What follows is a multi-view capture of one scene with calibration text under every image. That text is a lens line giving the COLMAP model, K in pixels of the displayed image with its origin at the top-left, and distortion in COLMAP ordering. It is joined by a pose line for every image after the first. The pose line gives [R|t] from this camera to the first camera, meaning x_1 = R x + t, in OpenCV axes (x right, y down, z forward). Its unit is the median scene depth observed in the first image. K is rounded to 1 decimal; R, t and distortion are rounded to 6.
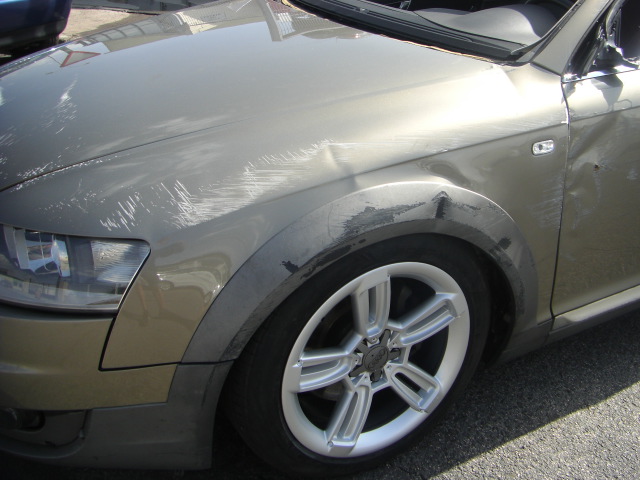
lens RADIAL K [[718.1, 0, 363.4], [0, 718.1, 216.9], [0, 0, 1]] dist [-0.163353, 0.060865]
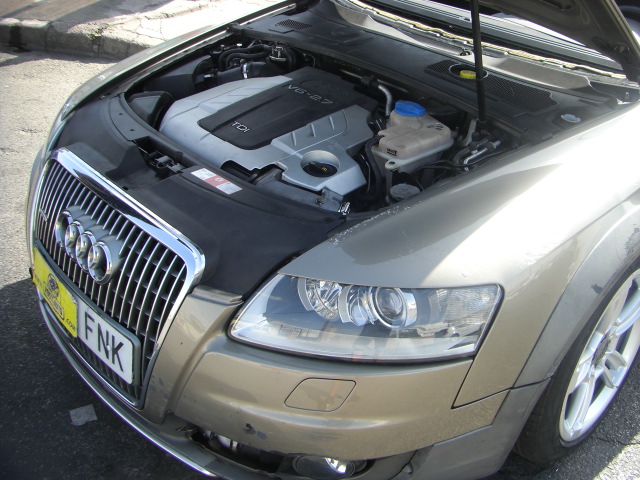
lens RADIAL K [[718.1, 0, 363.4], [0, 718.1, 216.9], [0, 0, 1]] dist [-0.163353, 0.060865]
pose [[0.967090, -0.088998, 0.238363, -0.631467], [0.072237, 0.994320, 0.078169, -0.139853], [-0.243966, -0.058378, 0.968025, 0.007767]]
